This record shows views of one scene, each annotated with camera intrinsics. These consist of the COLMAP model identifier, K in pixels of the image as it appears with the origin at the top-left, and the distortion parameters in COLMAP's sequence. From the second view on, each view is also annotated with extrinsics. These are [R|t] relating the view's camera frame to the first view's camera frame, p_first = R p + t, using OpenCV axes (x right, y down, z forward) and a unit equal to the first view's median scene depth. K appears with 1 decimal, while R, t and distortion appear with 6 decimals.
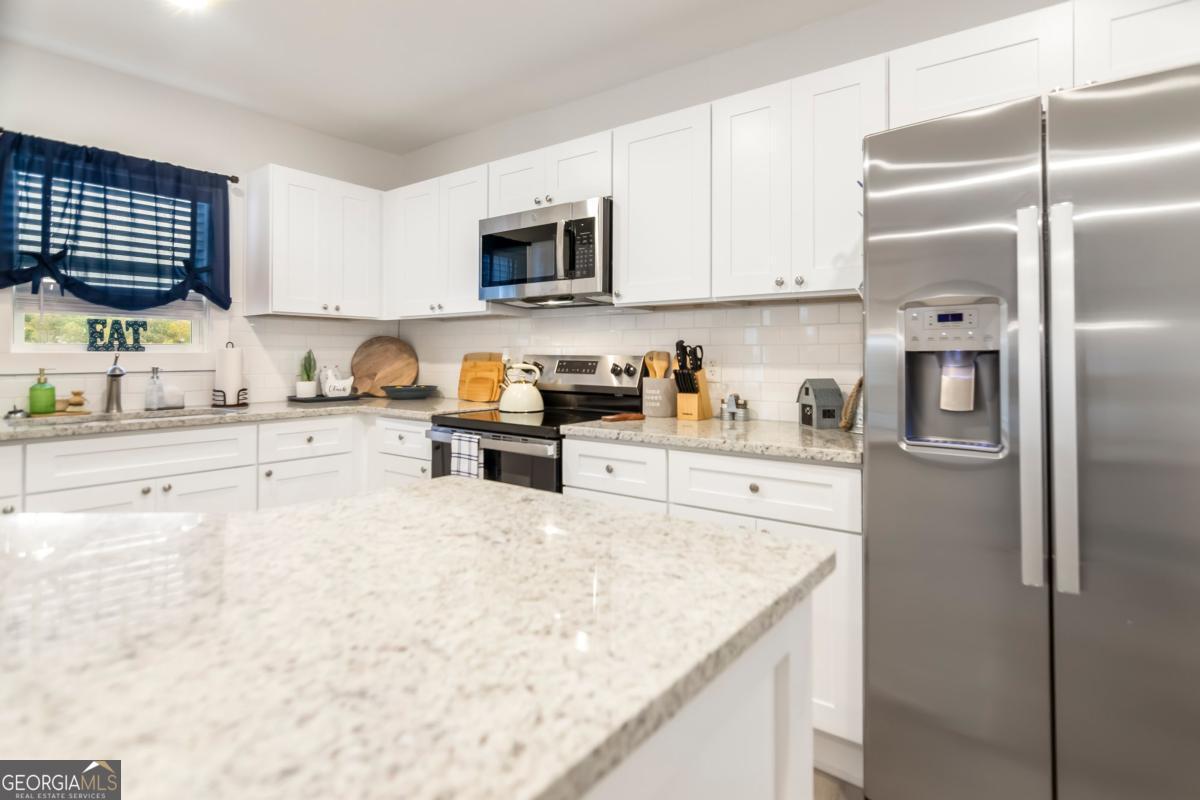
lens RADIAL K [[610.5, 0, 598.3], [0, 610.5, 358.3], [0, 0, 1]] dist [0.003610, 0.000285]
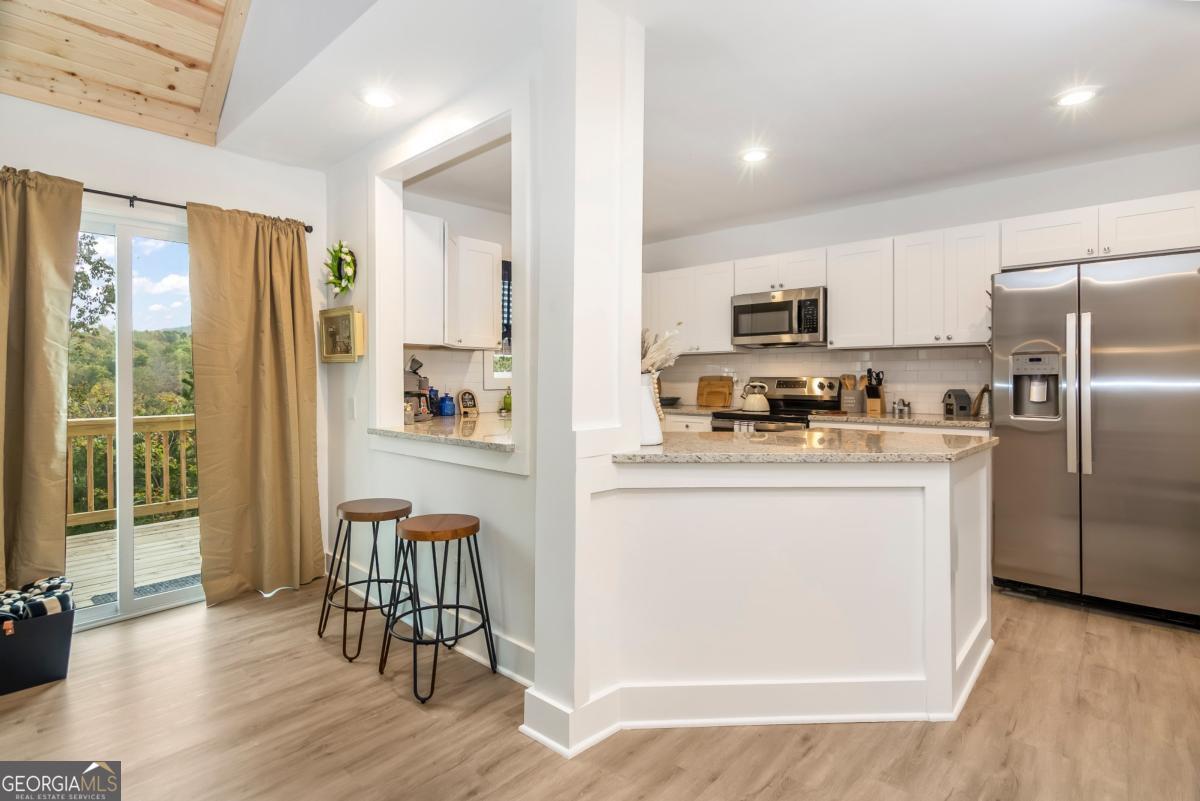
lens RADIAL K [[591.7, 0, 602.3], [0, 591.7, 392.4], [0, 0, 1]] dist [0.004060, 0.001457]
pose [[0.995947, -0.003178, -0.089886, -0.431145], [0.005114, 0.999760, 0.021313, -0.000812], [0.089796, -0.021686, 0.995724, -0.694999]]
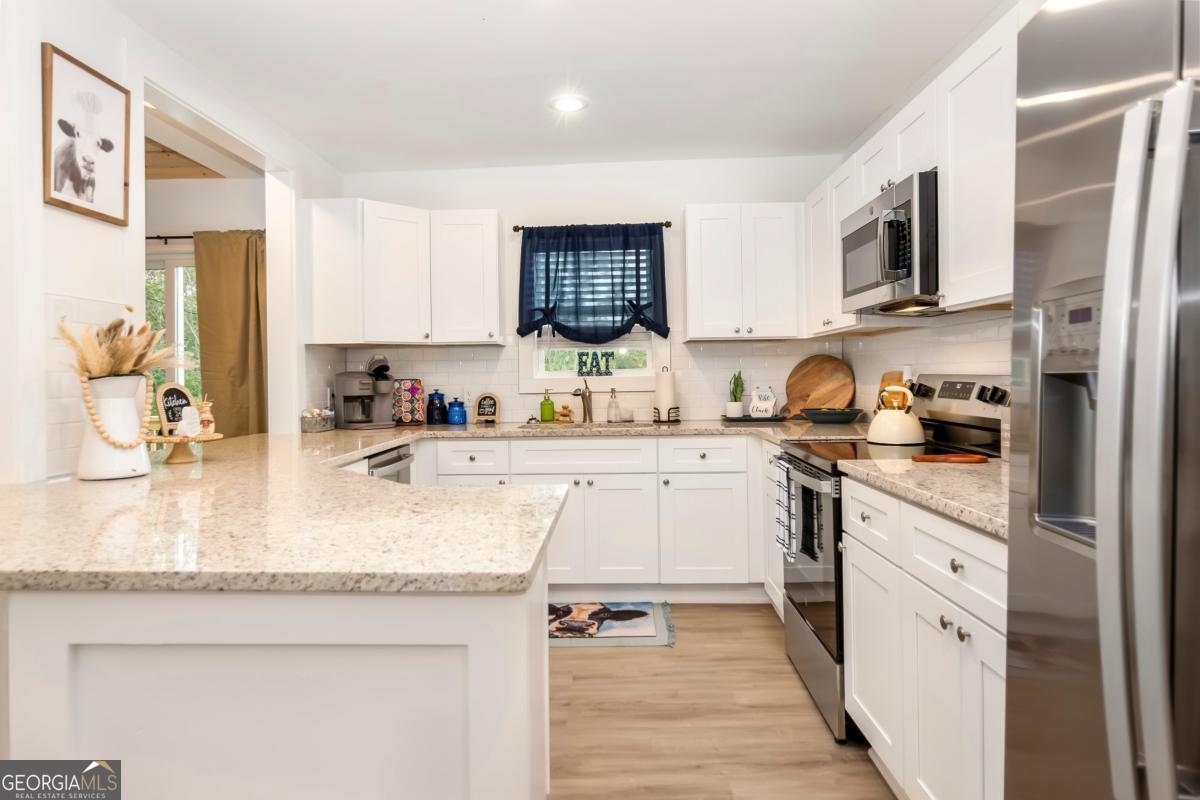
lens RADIAL K [[709.5, 0, 602.3], [0, 709.5, 379.9], [0, 0, 1]] dist [0.000280, -0.000165]
pose [[0.591429, -0.005323, -0.806340, 0.454077], [0.012168, 0.999923, 0.002325, -0.006609], [0.806266, -0.011187, 0.591448, 0.125556]]
